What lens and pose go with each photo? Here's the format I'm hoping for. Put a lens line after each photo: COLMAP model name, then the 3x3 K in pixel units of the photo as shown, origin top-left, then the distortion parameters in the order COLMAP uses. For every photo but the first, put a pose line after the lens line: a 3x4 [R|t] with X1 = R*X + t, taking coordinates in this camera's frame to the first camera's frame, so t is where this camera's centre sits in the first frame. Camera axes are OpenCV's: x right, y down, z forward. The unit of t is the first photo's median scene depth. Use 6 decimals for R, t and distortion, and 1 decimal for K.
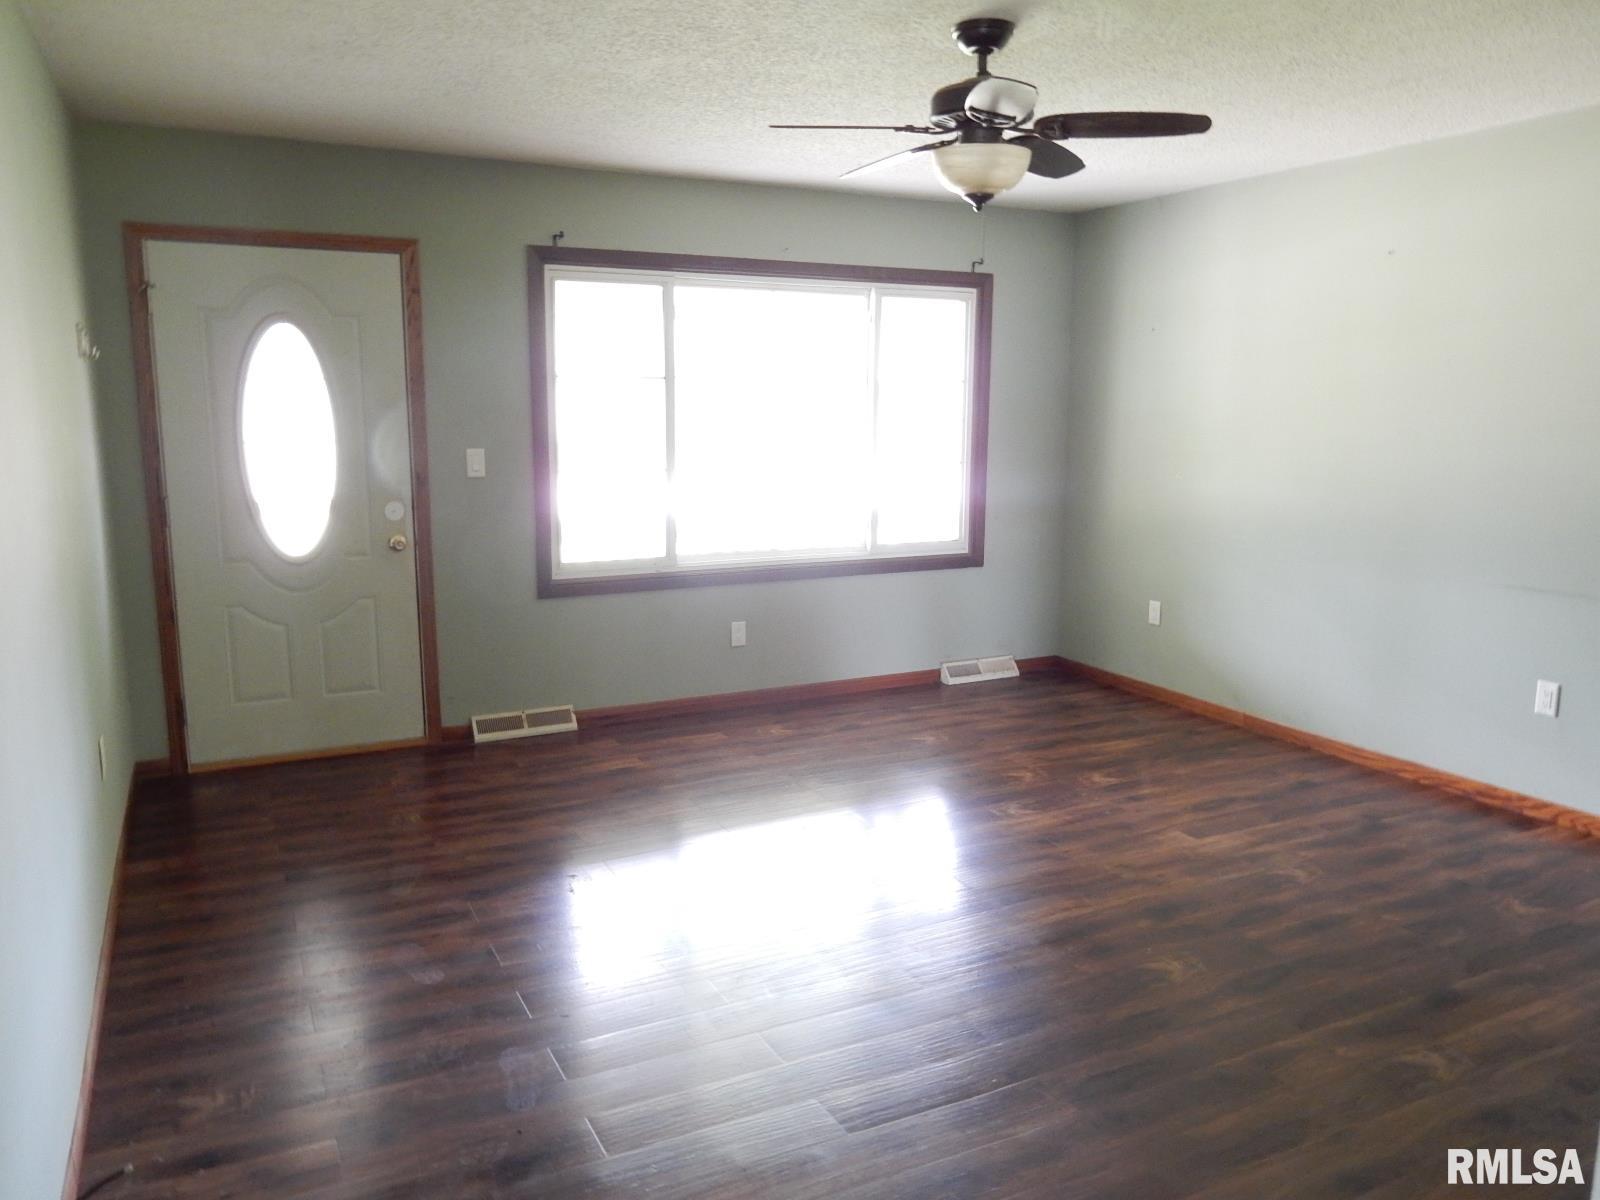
lens RADIAL K [[1183.1, 0, 801.1], [0, 1183.1, 597.7], [0, 0, 1]] dist [-0.003255, -0.001963]
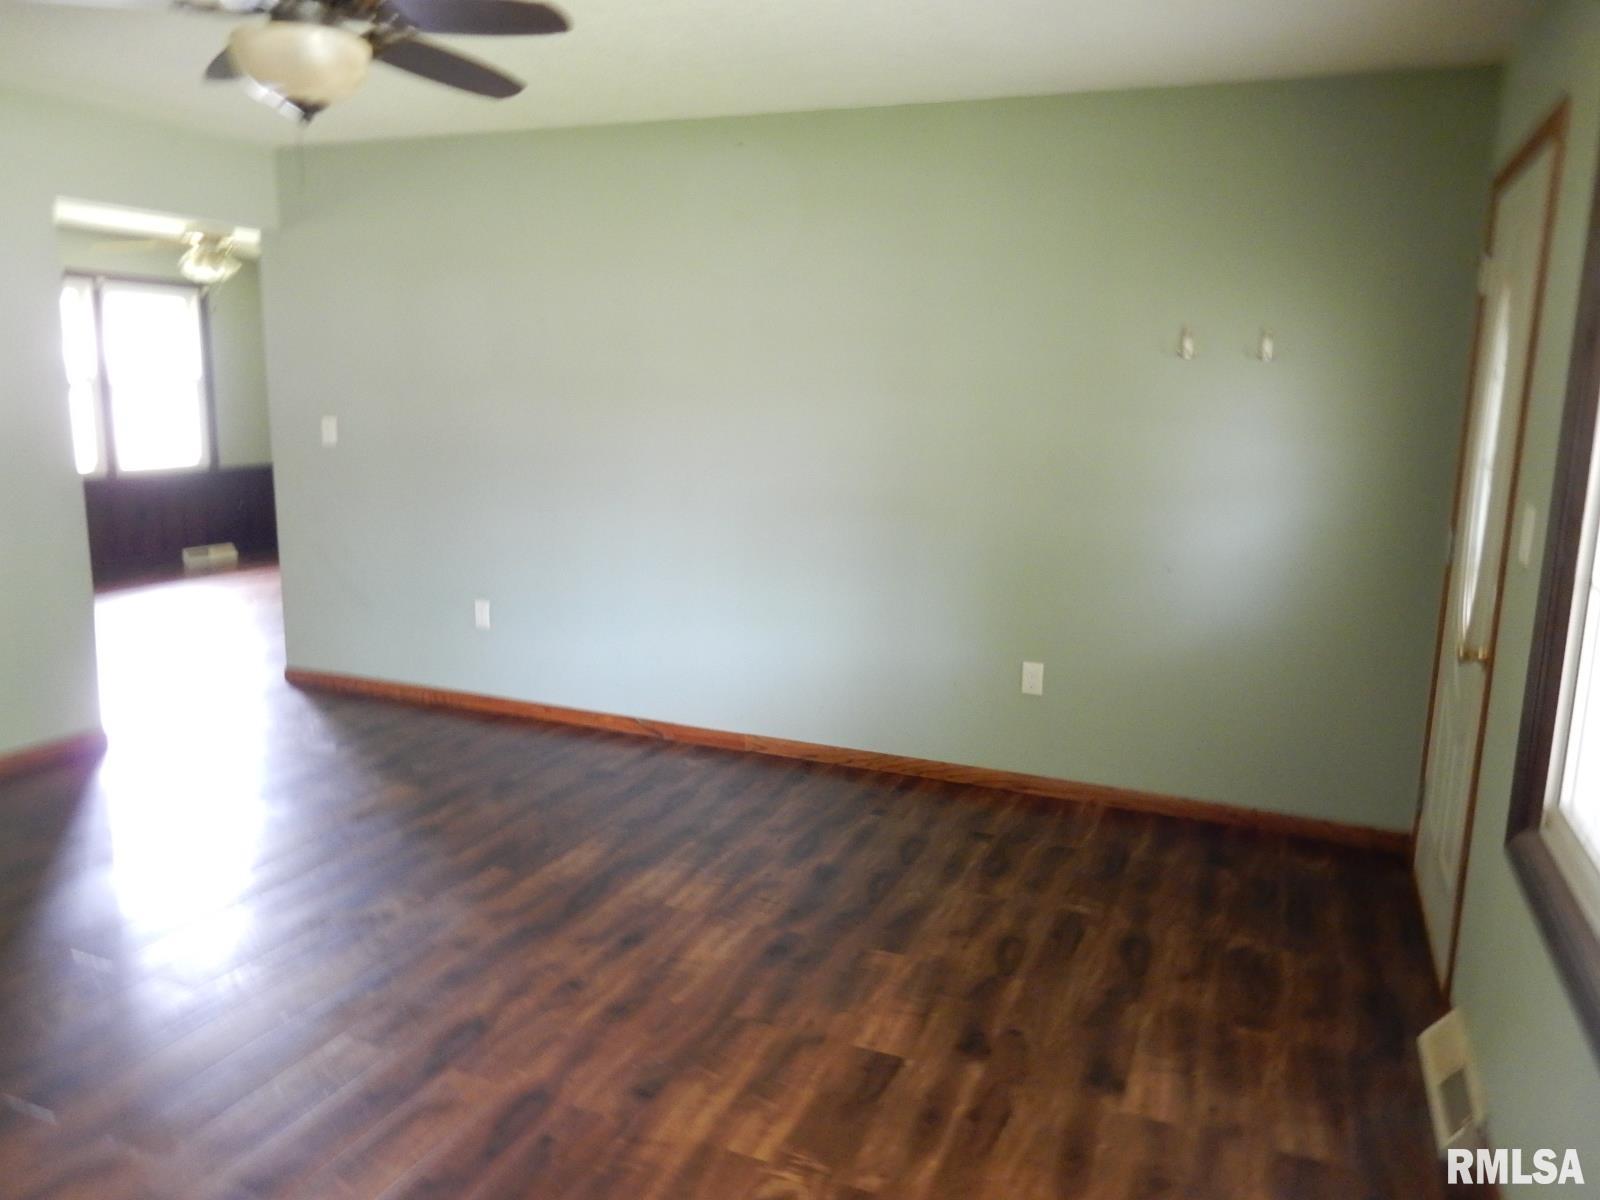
lens RADIAL K [[1183.1, 0, 801.1], [0, 1183.1, 604.4], [0, 0, 1]] dist [-0.003255, -0.001963]
pose [[-0.760655, 0.100930, -0.641262, 0.288422], [-0.127695, 0.945274, 0.300250, -0.209233], [0.636473, 0.310273, -0.706139, 1.245129]]
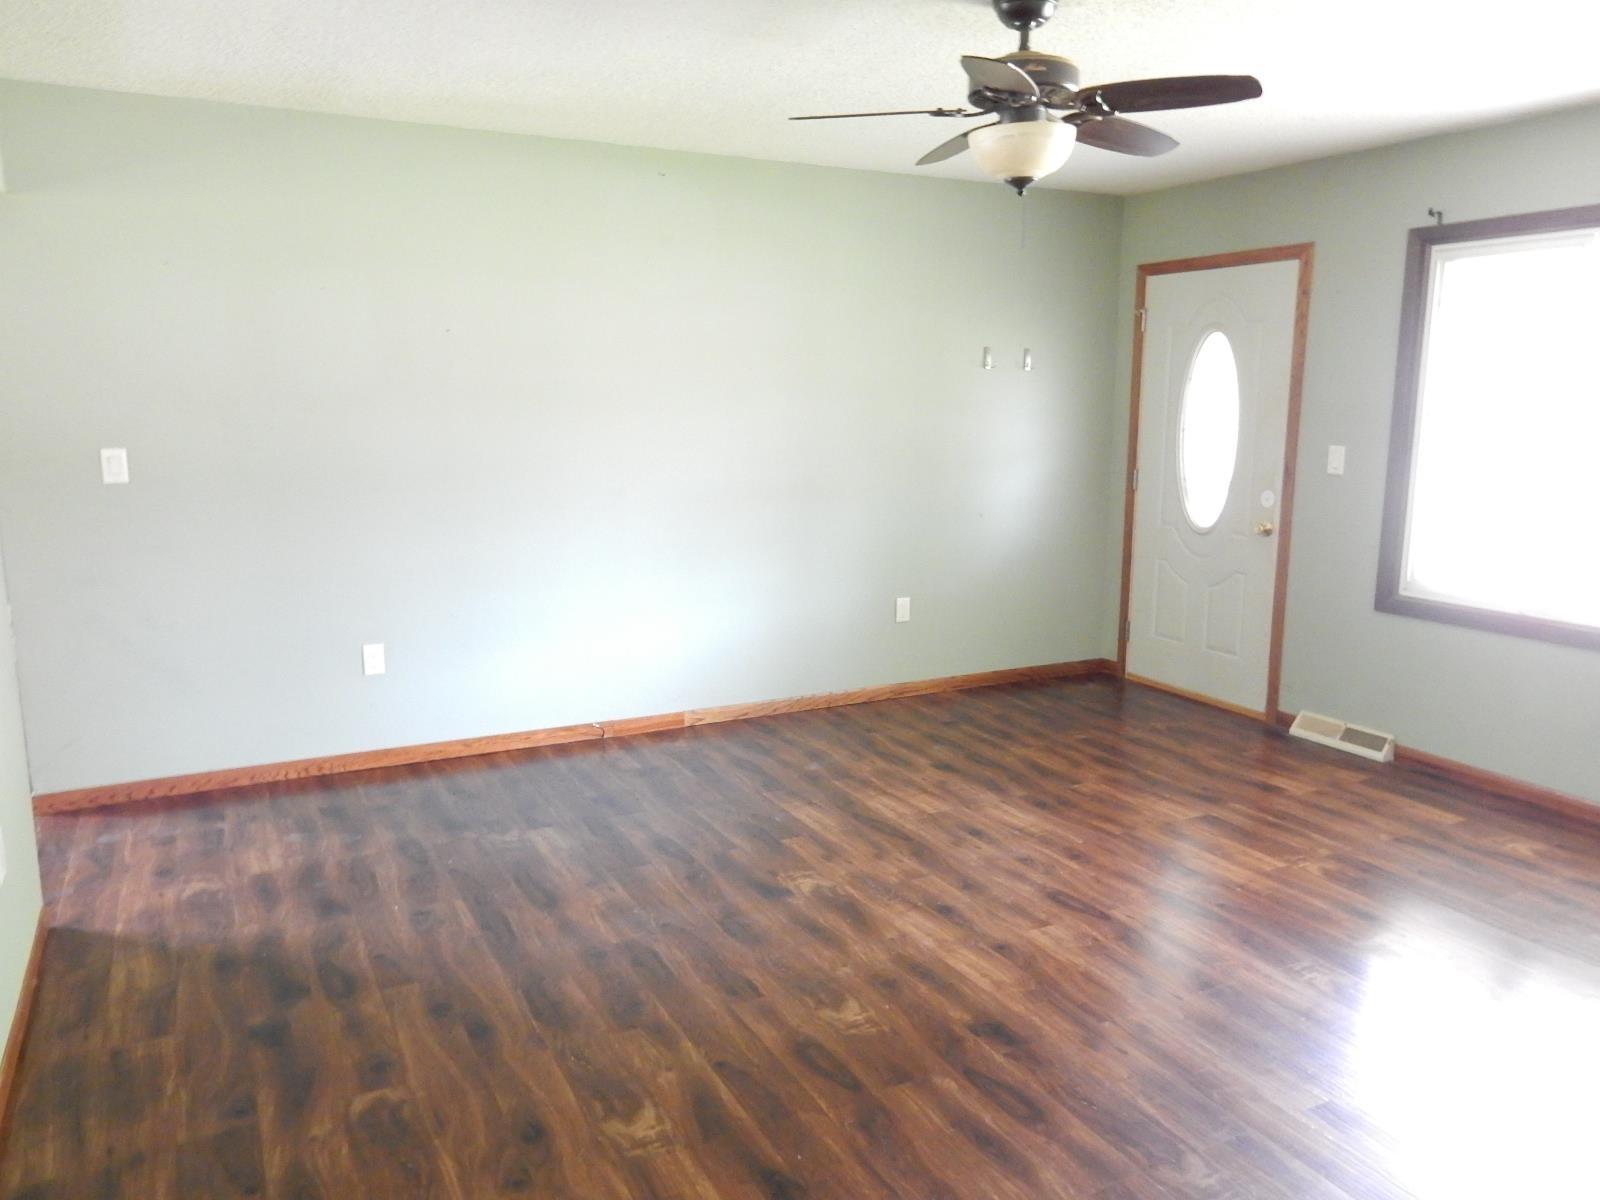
lens RADIAL K [[1183.1, 0, 799.7], [0, 1183.1, 598.1], [0, 0, 1]] dist [-0.003255, -0.001963]
pose [[0.009799, 0.171612, -0.985116, 0.768183], [-0.164573, 0.972006, 0.167692, -0.100408], [0.986316, 0.160481, 0.037767, 0.574856]]
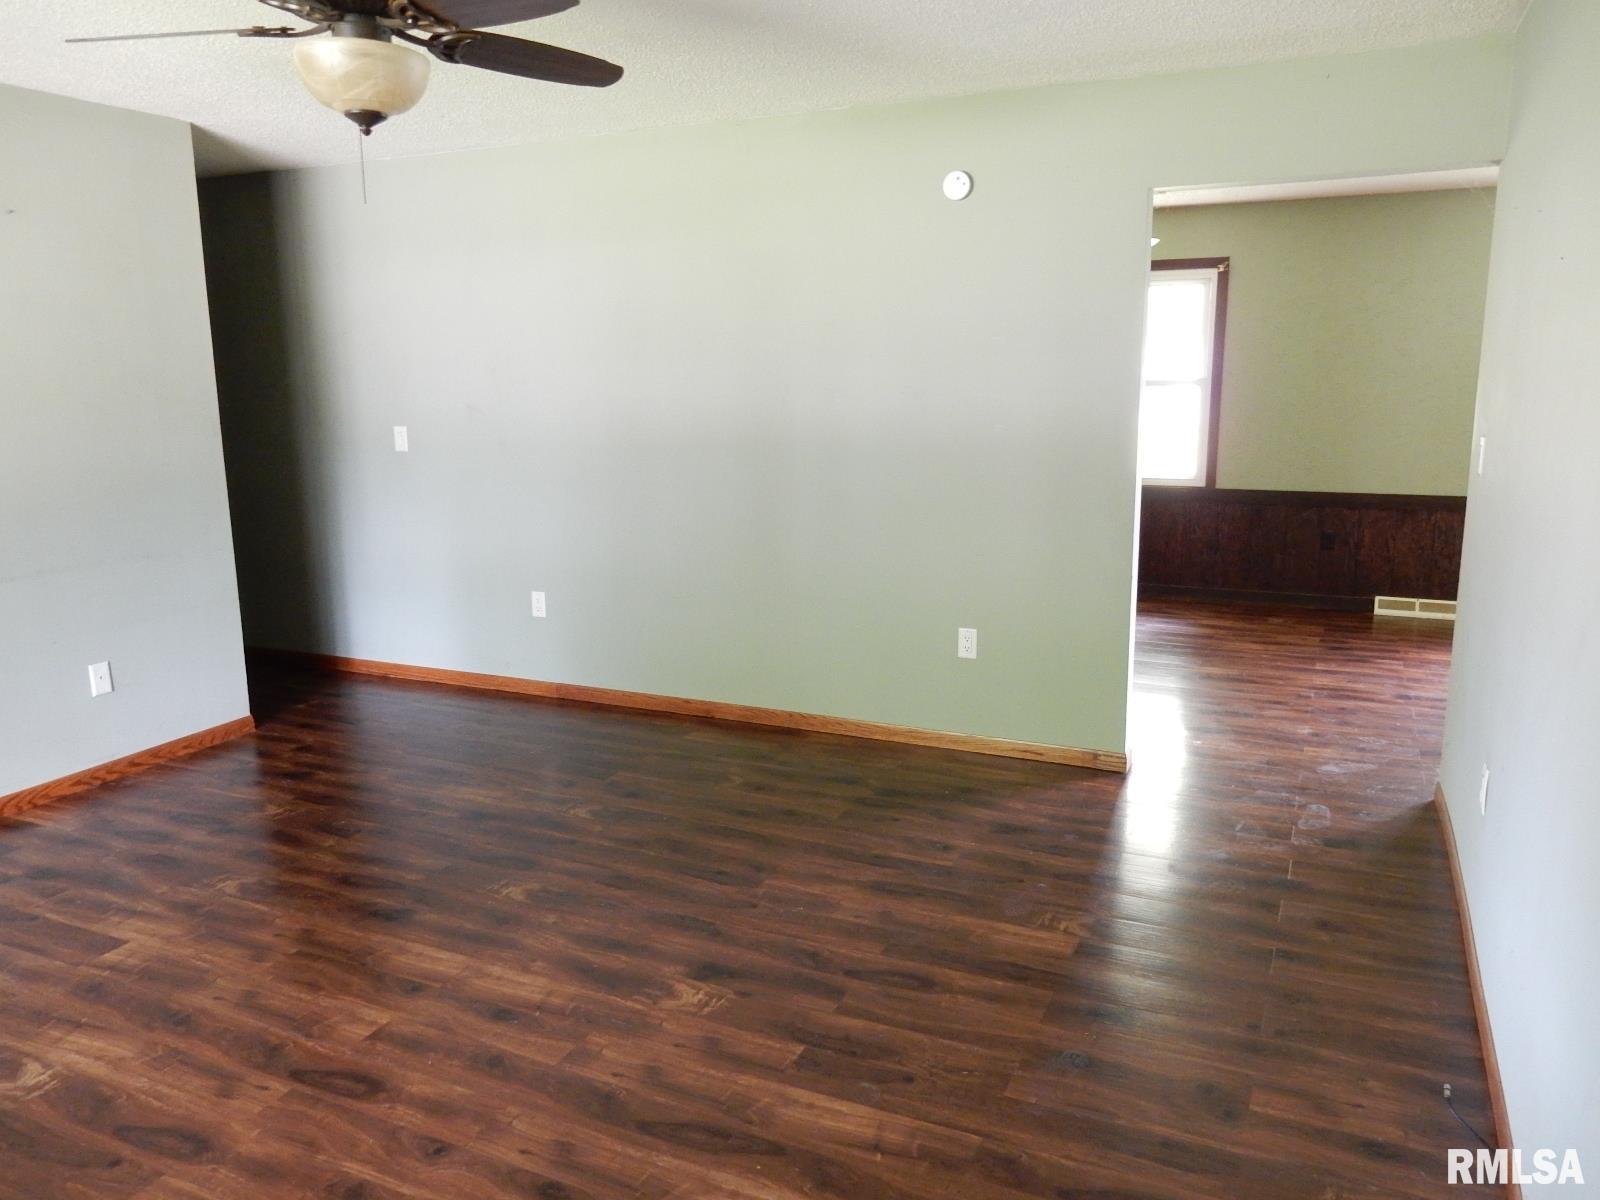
lens RADIAL K [[1183.1, 0, 797.7], [0, 1183.1, 597.5], [0, 0, 1]] dist [-0.003255, -0.001963]
pose [[-0.615877, -0.149375, 0.773552, -0.444451], [0.134750, 0.947421, 0.290233, -0.157974], [-0.776233, 0.282984, -0.563366, 0.884125]]
